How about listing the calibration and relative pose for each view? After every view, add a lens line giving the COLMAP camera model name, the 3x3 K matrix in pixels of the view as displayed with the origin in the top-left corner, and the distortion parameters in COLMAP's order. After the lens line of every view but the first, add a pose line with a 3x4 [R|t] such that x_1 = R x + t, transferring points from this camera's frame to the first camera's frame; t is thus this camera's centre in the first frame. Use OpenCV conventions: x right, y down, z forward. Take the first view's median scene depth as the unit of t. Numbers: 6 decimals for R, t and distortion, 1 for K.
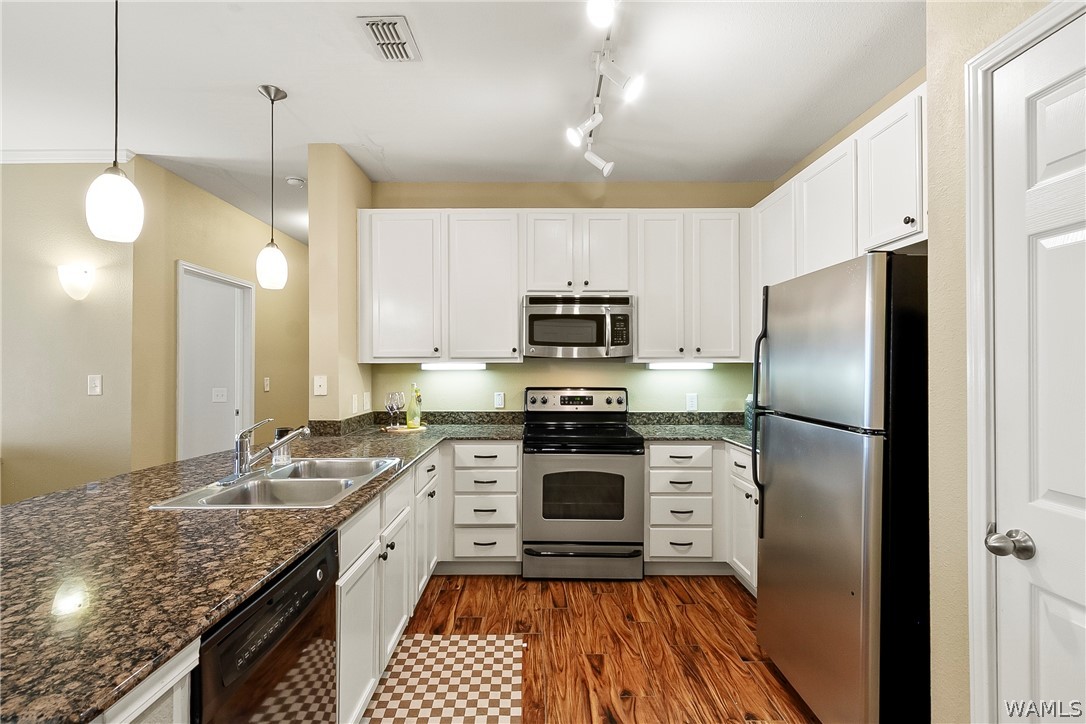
lens RADIAL K [[494.9, 0, 535.4], [0, 494.9, 363.3], [0, 0, 1]] dist [0.003793, 0.000021]
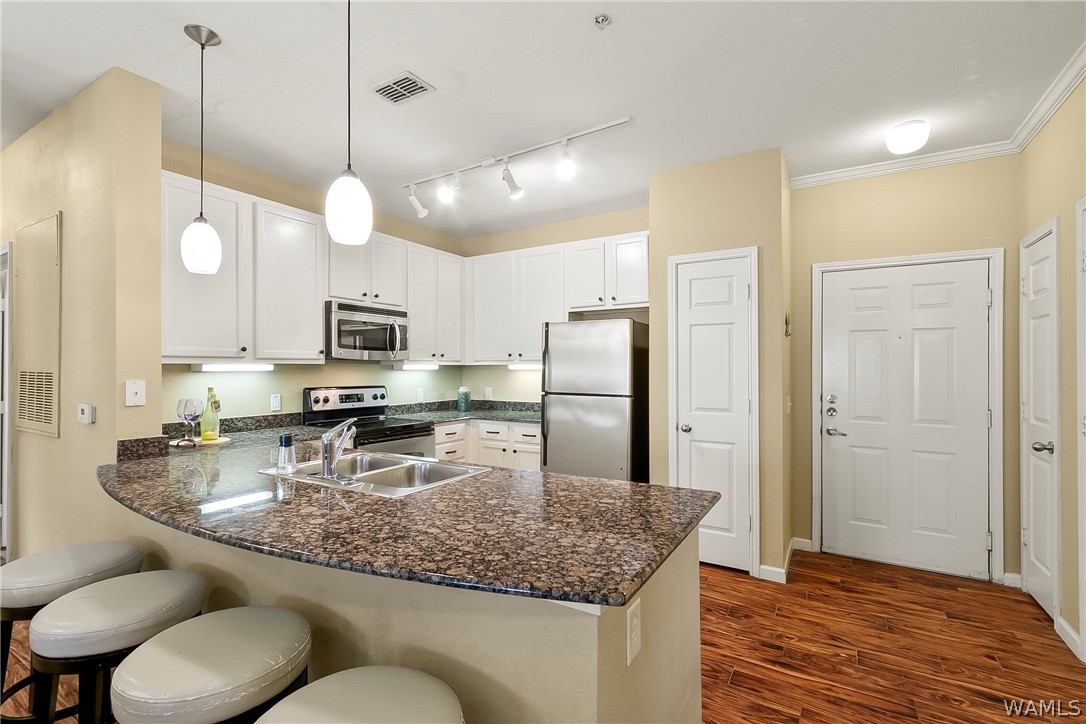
lens RADIAL K [[494.9, 0, 535.4], [0, 494.9, 363.3], [0, 0, 1]] dist [0.003793, 0.000021]
pose [[0.525525, 0.006708, 0.850752, -0.659985], [-0.007081, 0.999969, -0.003511, -0.002141], [-0.850749, -0.004179, 0.525556, 0.067716]]
